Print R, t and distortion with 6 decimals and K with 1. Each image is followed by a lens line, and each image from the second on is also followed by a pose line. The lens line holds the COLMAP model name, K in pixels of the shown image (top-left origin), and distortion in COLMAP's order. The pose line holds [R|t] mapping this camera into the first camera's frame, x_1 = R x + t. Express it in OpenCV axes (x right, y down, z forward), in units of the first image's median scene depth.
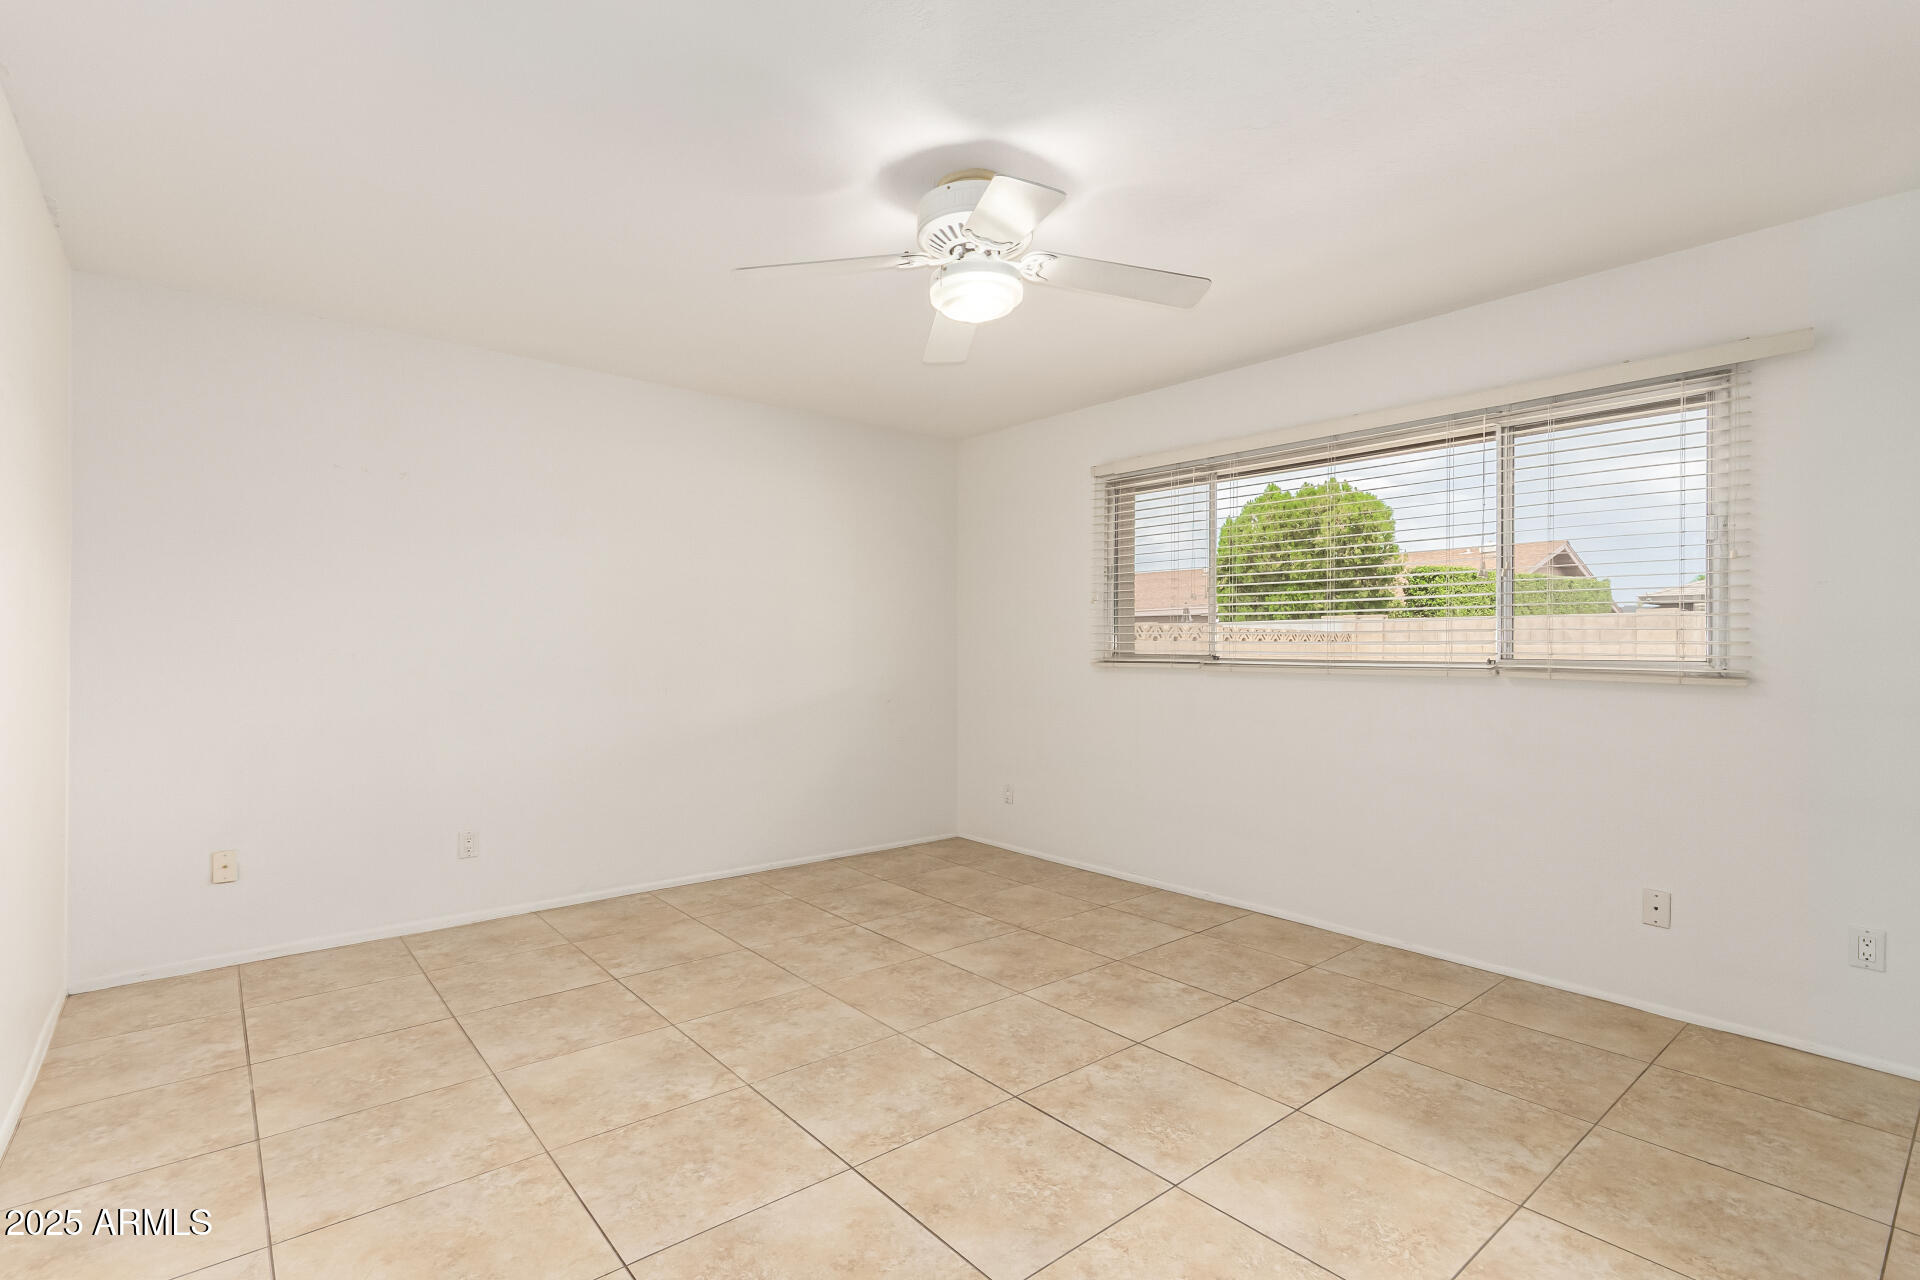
lens RADIAL K [[895.7, 0, 960.0], [0, 895.7, 640.0], [0, 0, 1]] dist [-0.001595, -0.000051]
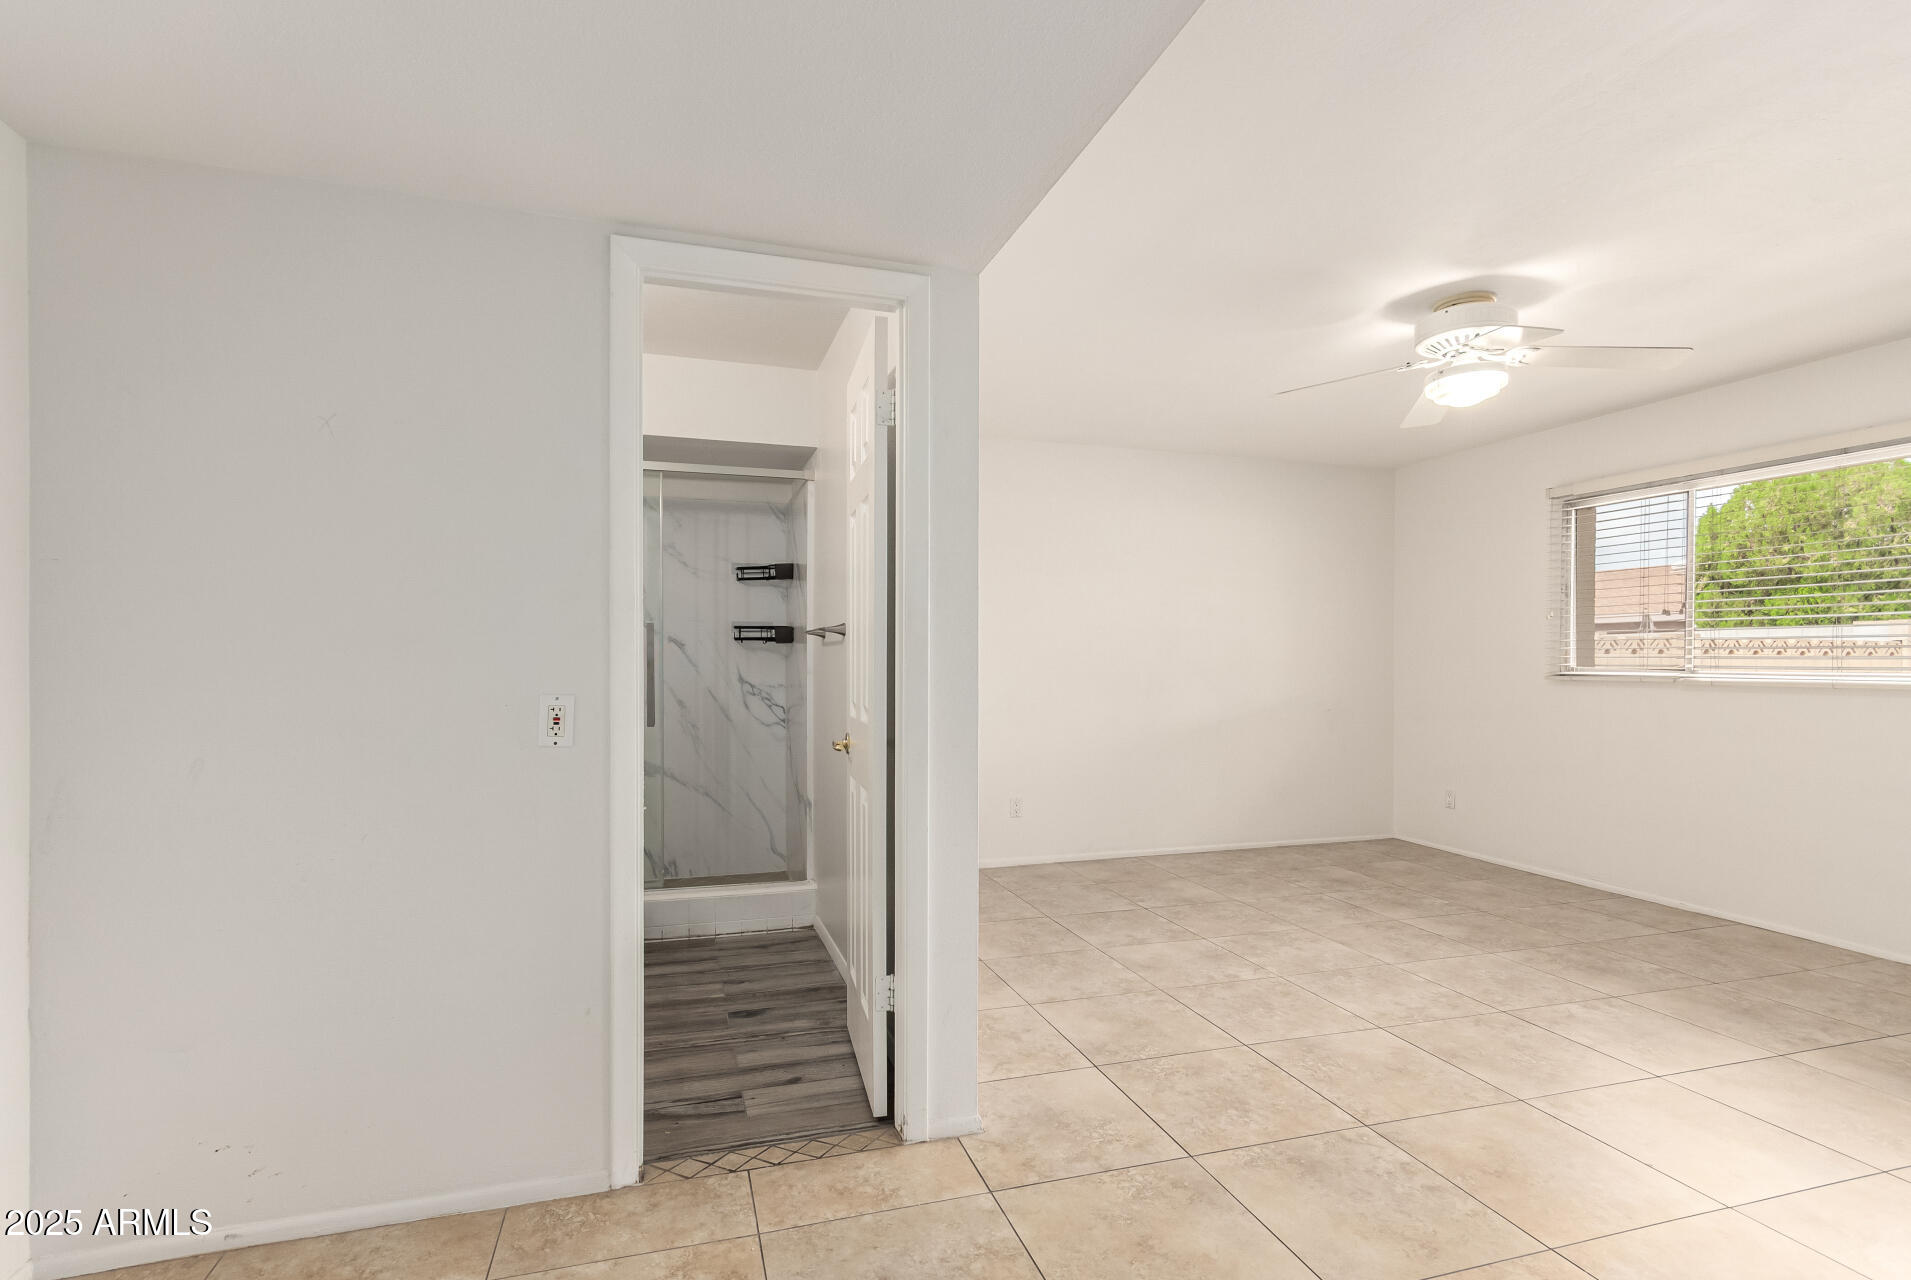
lens RADIAL K [[917.8, 0, 964.0], [0, 917.8, 667.4], [0, 0, 1]] dist [0.025148, -0.010369]
pose [[0.926957, 0.000812, -0.375165, -0.108003], [0.004833, 0.999889, 0.014107, -0.005429], [0.375135, -0.014890, 0.926851, -0.356503]]
